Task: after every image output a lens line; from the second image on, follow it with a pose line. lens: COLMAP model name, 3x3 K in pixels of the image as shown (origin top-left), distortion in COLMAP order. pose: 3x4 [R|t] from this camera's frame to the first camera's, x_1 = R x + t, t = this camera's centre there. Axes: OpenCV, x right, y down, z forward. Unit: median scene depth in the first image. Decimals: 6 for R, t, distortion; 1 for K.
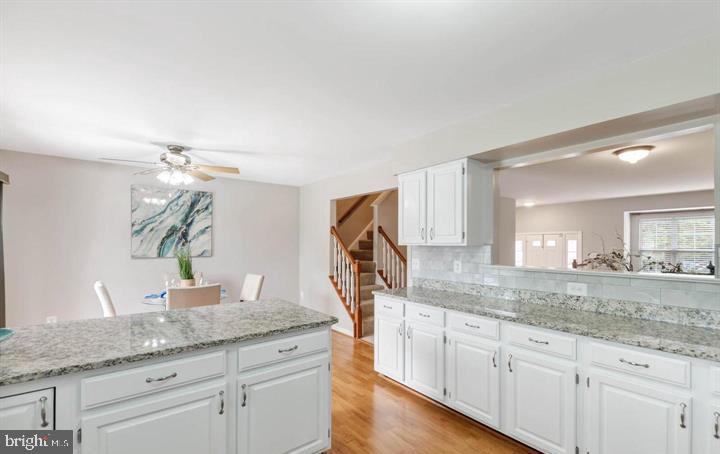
lens RADIAL K [[313.2, 0, 361.4], [0, 313.2, 240.1], [0, 0, 1]] dist [0.001503, -0.000149]
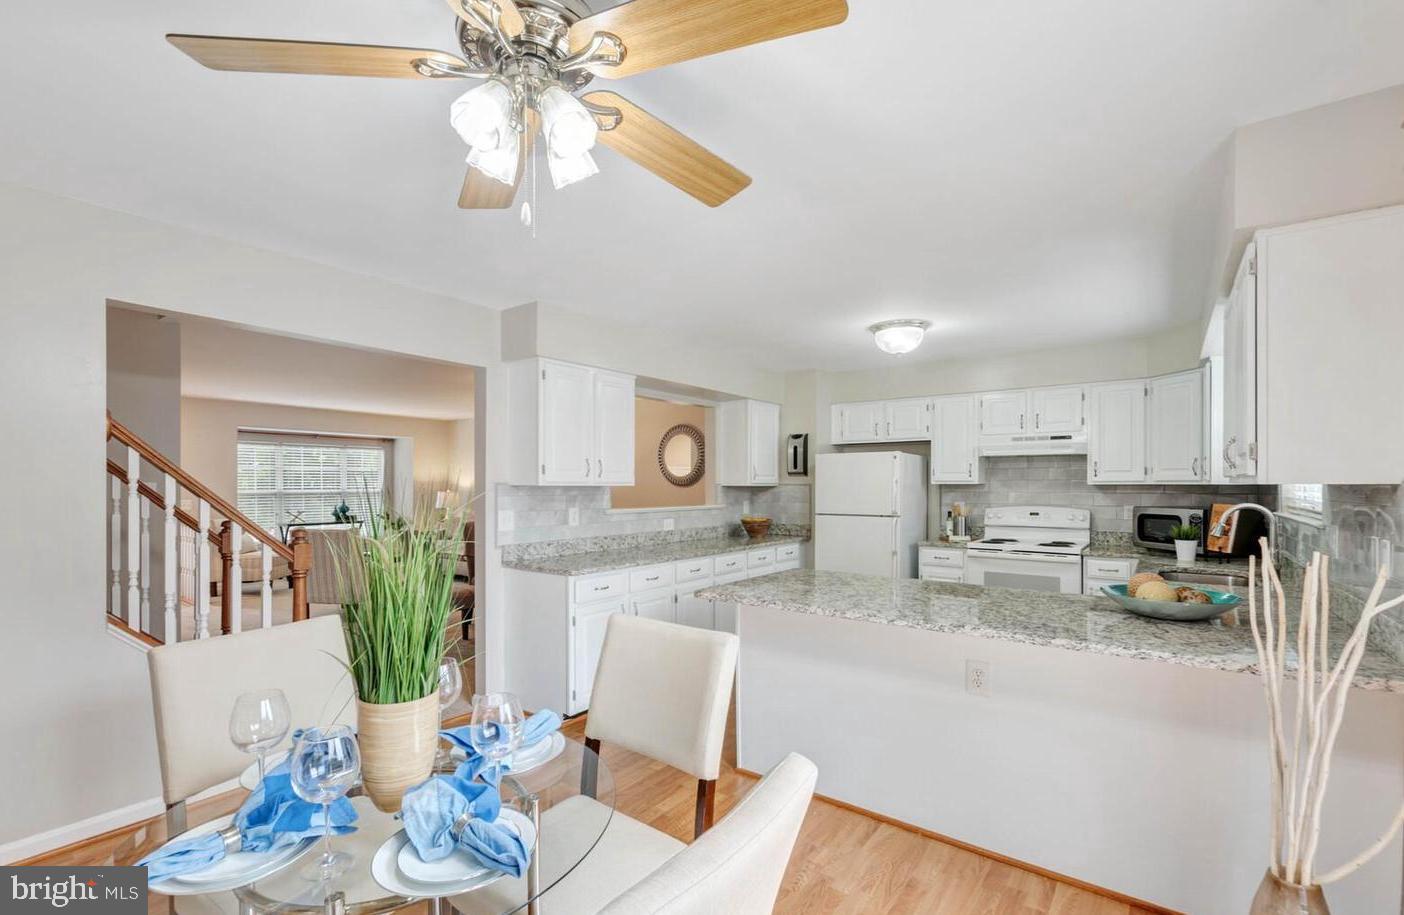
lens RADIAL K [[618.3, 0, 688.1], [0, 618.3, 489.1], [0, 0, 1]] dist [-0.004567, -0.000075]
pose [[-0.246308, -0.009252, 0.969147, -0.739800], [-0.013631, 0.999889, 0.006081, 0.009123], [-0.969096, -0.011713, -0.246407, 0.759239]]
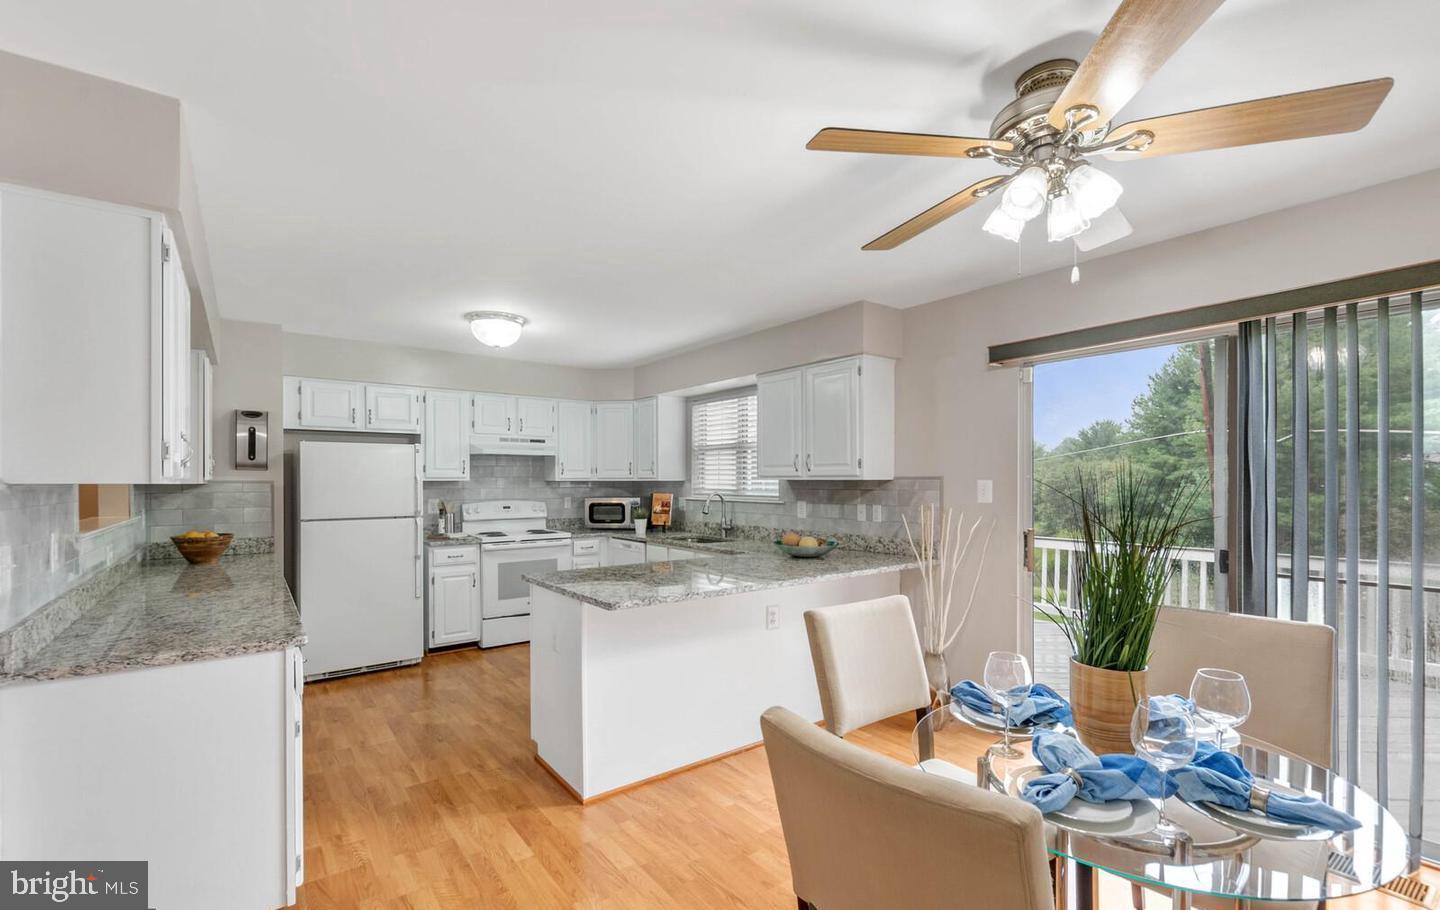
lens RADIAL K [[626.4, 0, 722.1], [0, 626.4, 483.1], [0, 0, 1]] dist [0.001503, -0.000149]
pose [[-0.999921, 0.000448, 0.012591, -0.262655], [0.000322, 0.999949, -0.010053, 0.016023], [-0.012595, -0.010049, -0.999870, 1.130238]]
